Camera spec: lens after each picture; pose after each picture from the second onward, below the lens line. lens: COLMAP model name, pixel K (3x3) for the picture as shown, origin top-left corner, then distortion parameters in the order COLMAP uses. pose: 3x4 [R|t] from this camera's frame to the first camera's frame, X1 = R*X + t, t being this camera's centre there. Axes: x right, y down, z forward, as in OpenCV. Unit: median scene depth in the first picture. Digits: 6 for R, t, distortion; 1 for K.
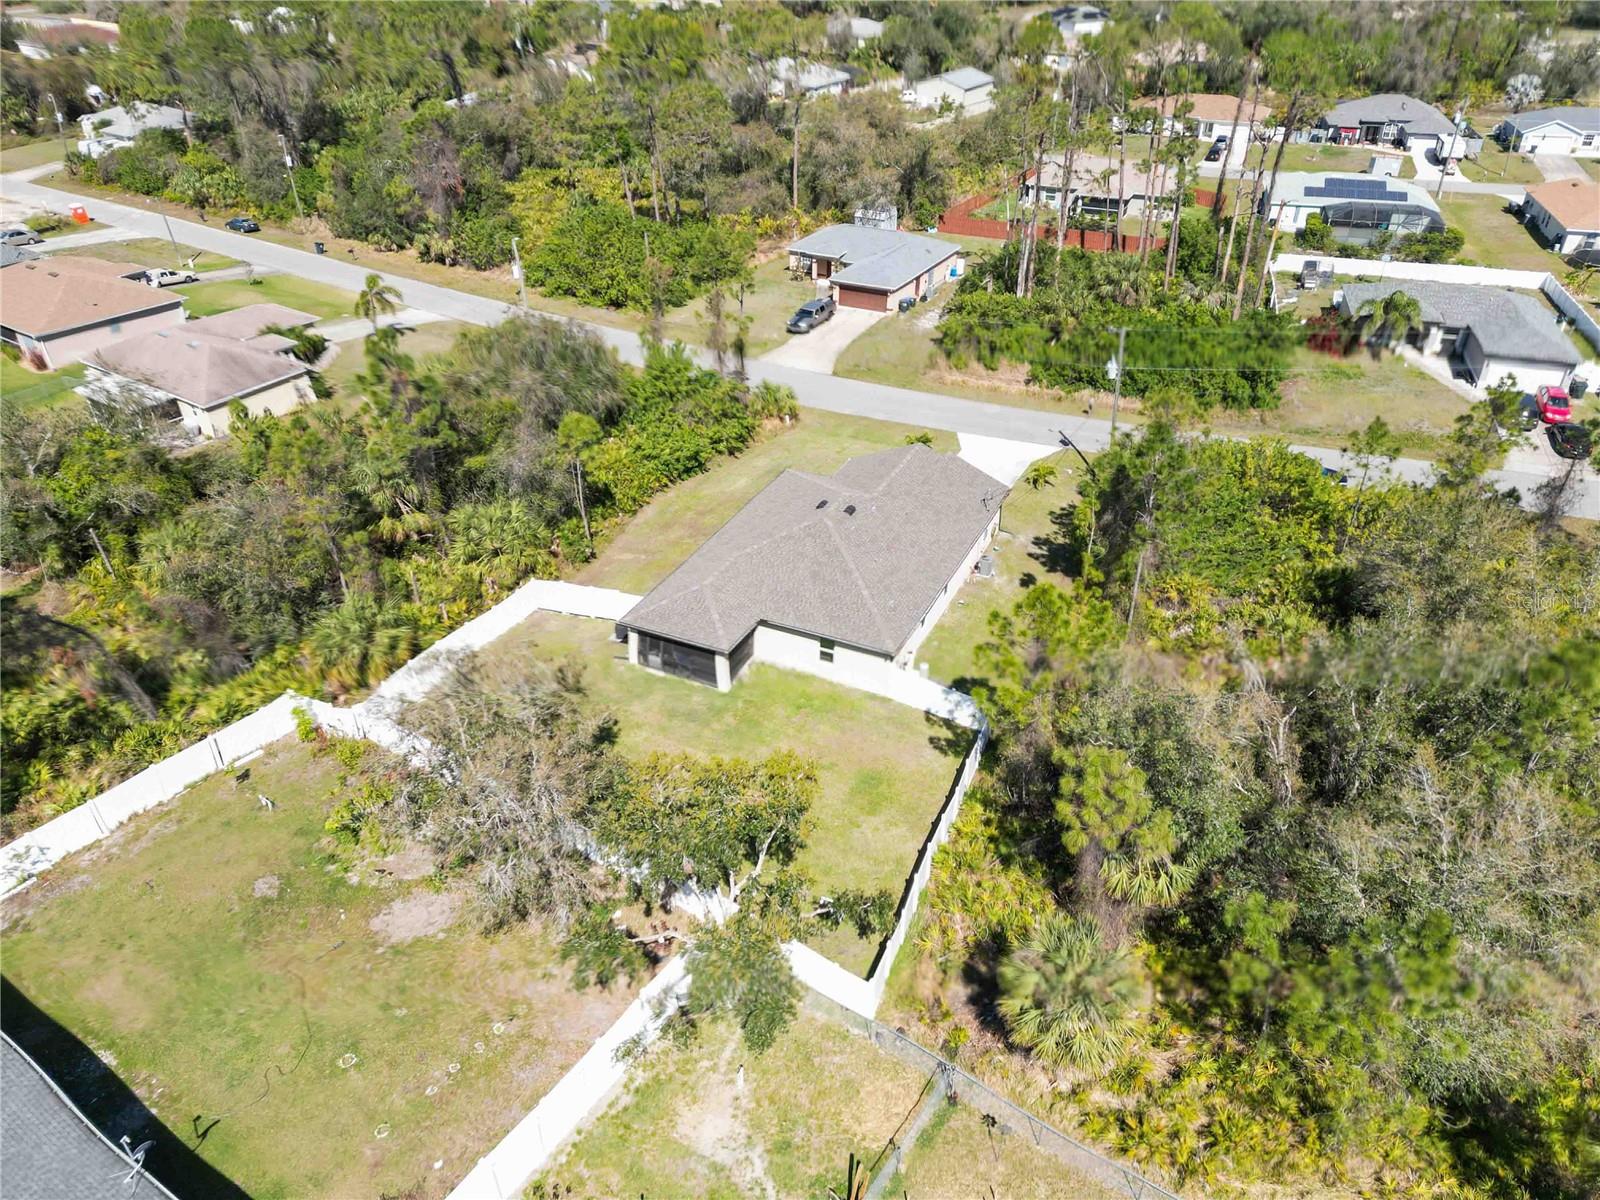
lens RADIAL K [[1094.5, 0, 804.7], [0, 1094.5, 601.0], [0, 0, 1]] dist [0.006335, -0.001763]
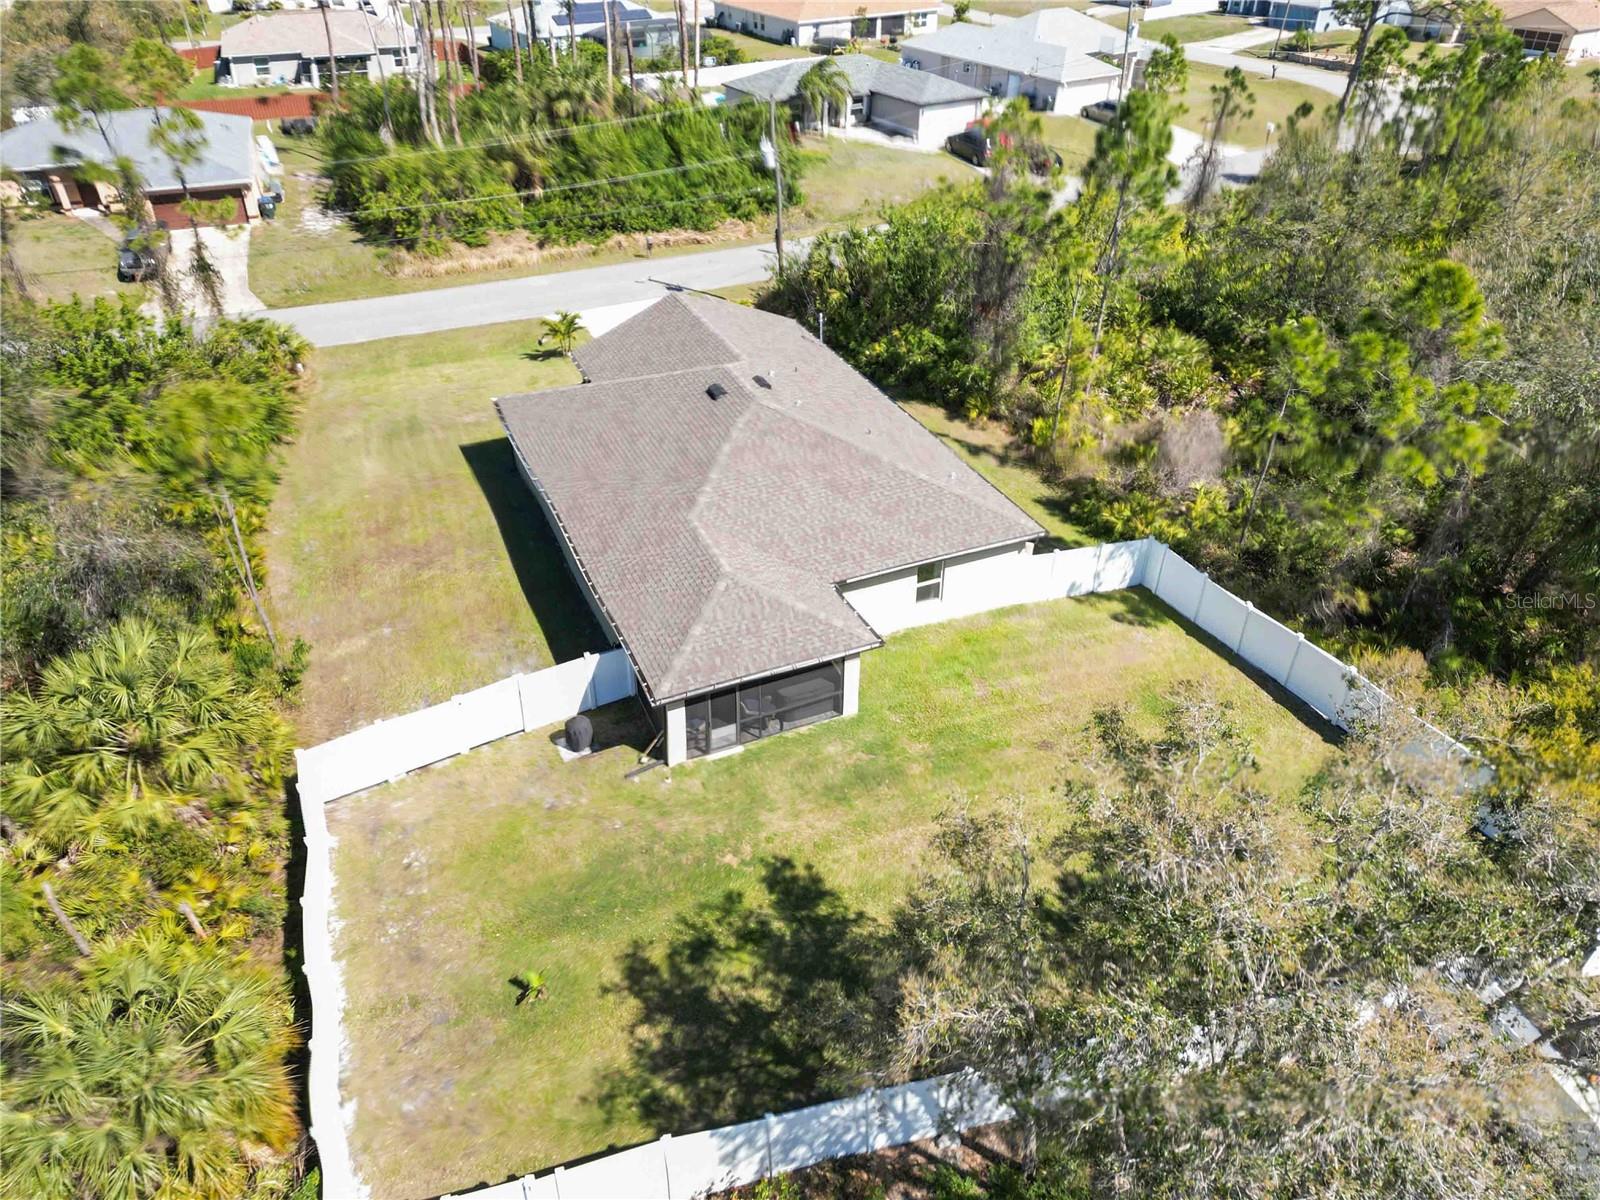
lens RADIAL K [[1110.1, 0, 799.9], [0, 1110.1, 609.3], [0, 0, 1]] dist [0.020624, -0.004597]
pose [[0.664430, -0.427951, 0.612692, -0.264233], [0.402762, 0.895622, 0.188797, -0.054291], [-0.629536, 0.121327, 0.767440, 0.355376]]
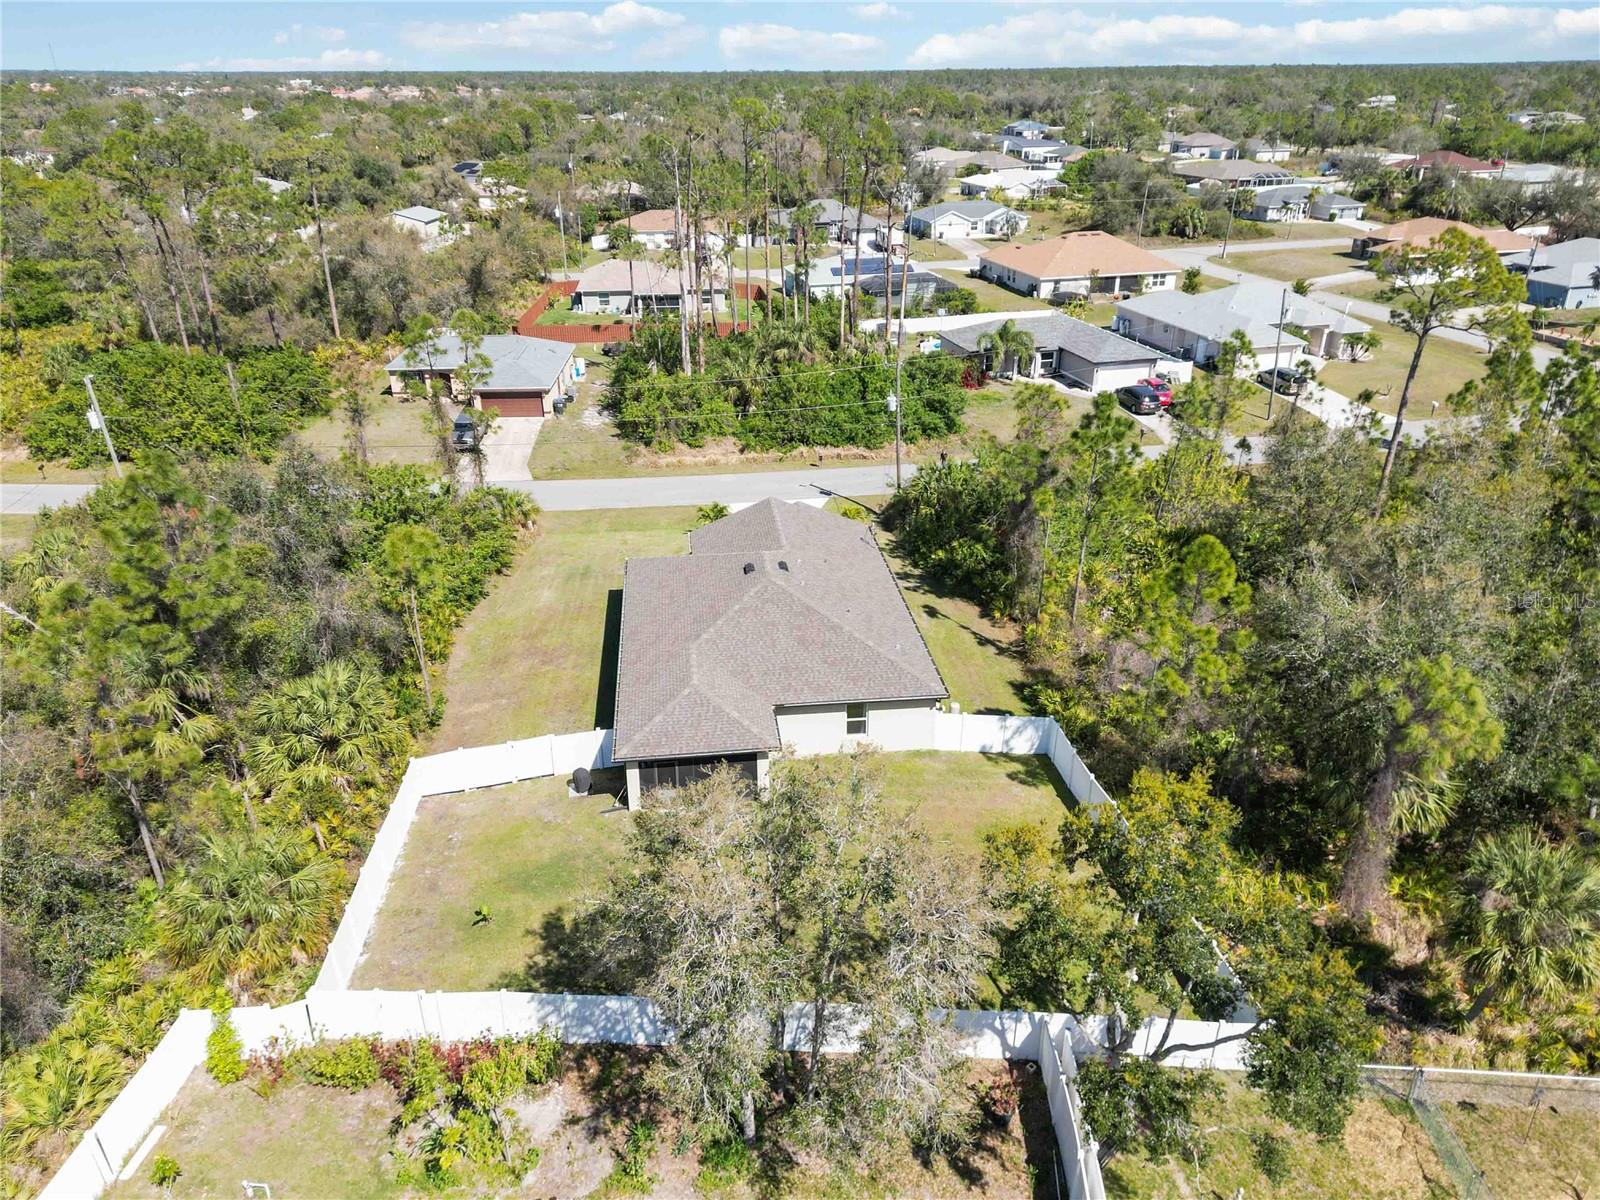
lens RADIAL K [[1105.3, 0, 801.8], [0, 1105.3, 596.9], [0, 0, 1]] dist [0.019751, -0.005160]
pose [[0.853489, -0.221613, 0.471640, -0.250954], [0.284099, 0.956615, -0.064621, -0.000354], [-0.436856, 0.189146, 0.879420, 0.155514]]
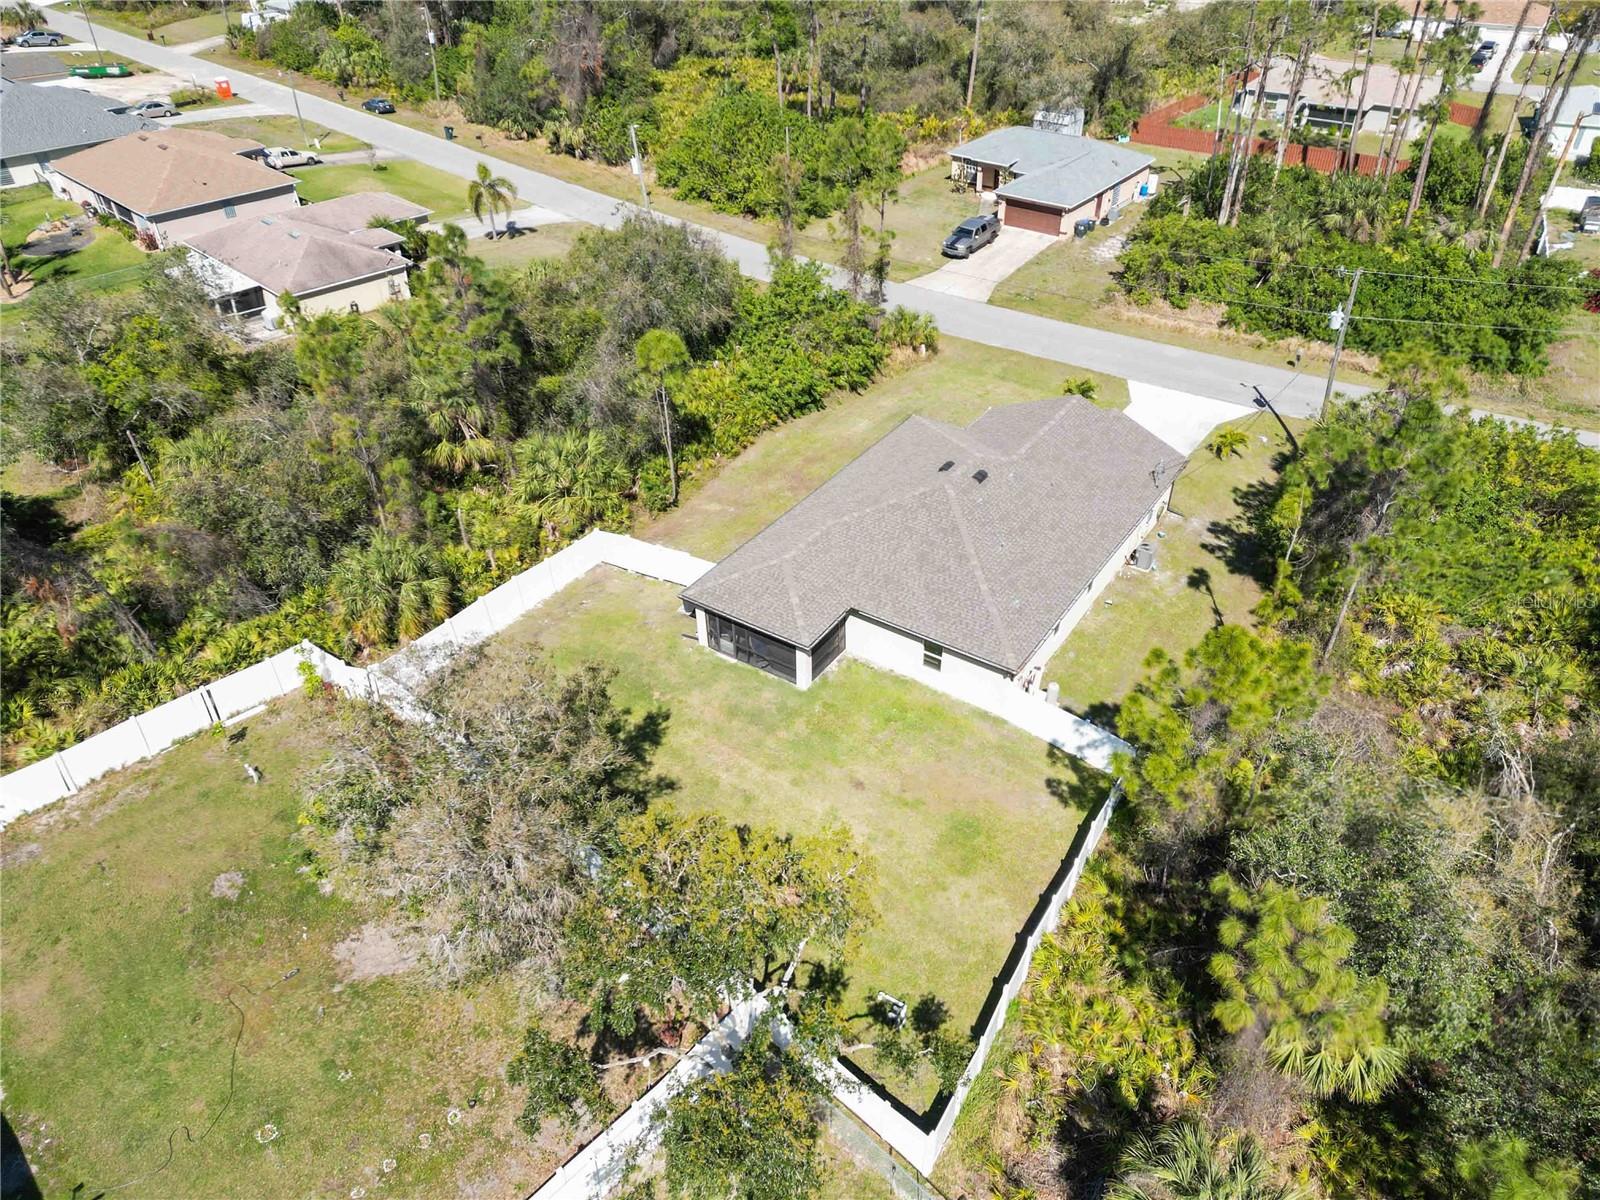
lens RADIAL K [[1105.3, 0, 801.8], [0, 1105.3, 596.9], [0, 0, 1]] dist [0.019751, -0.005160]
pose [[0.987119, 0.093824, -0.129589, 0.017435], [-0.085460, 0.993972, 0.068673, -0.027417], [0.135251, -0.056714, 0.989187, 0.113735]]
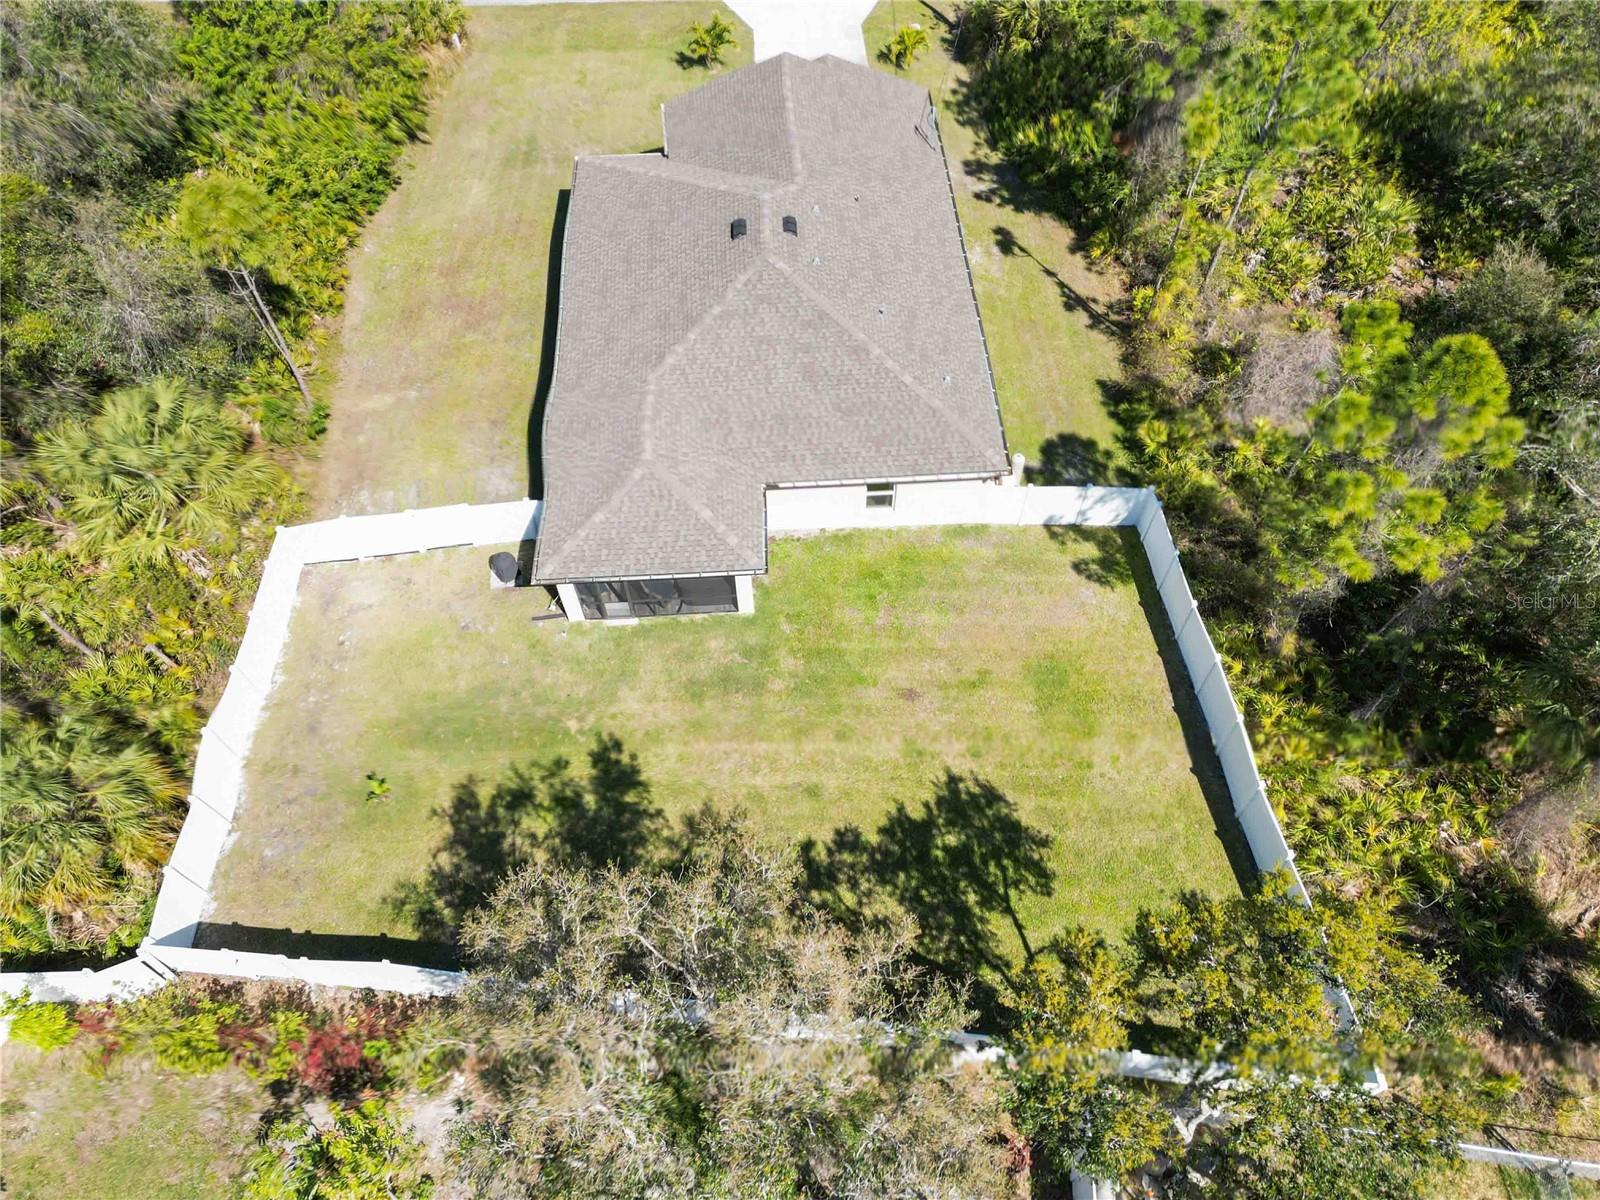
lens RADIAL K [[1126.4, 0, 796.8], [0, 1126.4, 597.8], [0, 0, 1]] dist [0.025880, -0.004578]
pose [[0.883361, -0.383607, 0.269295, -0.134497], [0.254536, 0.875094, 0.411610, -0.108561], [-0.393554, -0.295054, 0.870665, 0.283076]]
